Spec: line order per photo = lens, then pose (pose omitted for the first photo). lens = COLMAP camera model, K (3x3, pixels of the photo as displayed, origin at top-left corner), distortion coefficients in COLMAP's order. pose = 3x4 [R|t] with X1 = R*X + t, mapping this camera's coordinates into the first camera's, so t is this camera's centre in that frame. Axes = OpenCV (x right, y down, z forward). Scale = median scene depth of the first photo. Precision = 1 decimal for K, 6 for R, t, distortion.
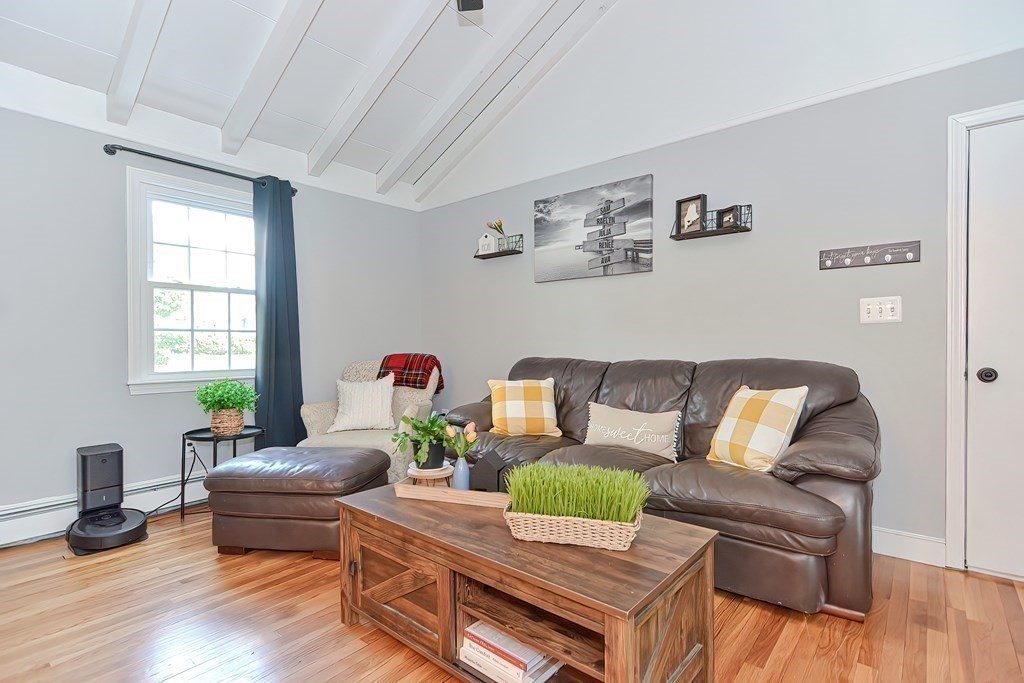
lens RADIAL K [[499.3, 0, 511.6], [0, 499.3, 346.7], [0, 0, 1]] dist [0.003438, 0.000407]
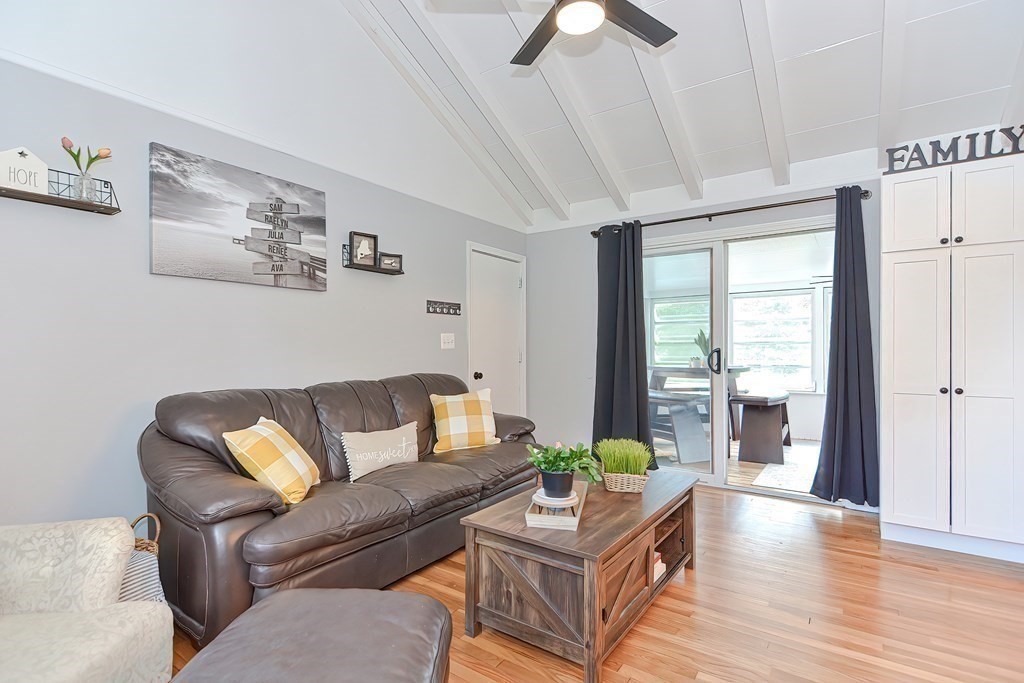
lens RADIAL K [[499.3, 0, 511.6], [0, 499.3, 346.7], [0, 0, 1]] dist [0.003438, 0.000407]
pose [[-0.101825, 0.019144, 0.994618, -0.700785], [0.030254, 0.999412, -0.016139, -0.017313], [-0.994342, 0.028448, -0.102345, 0.721058]]
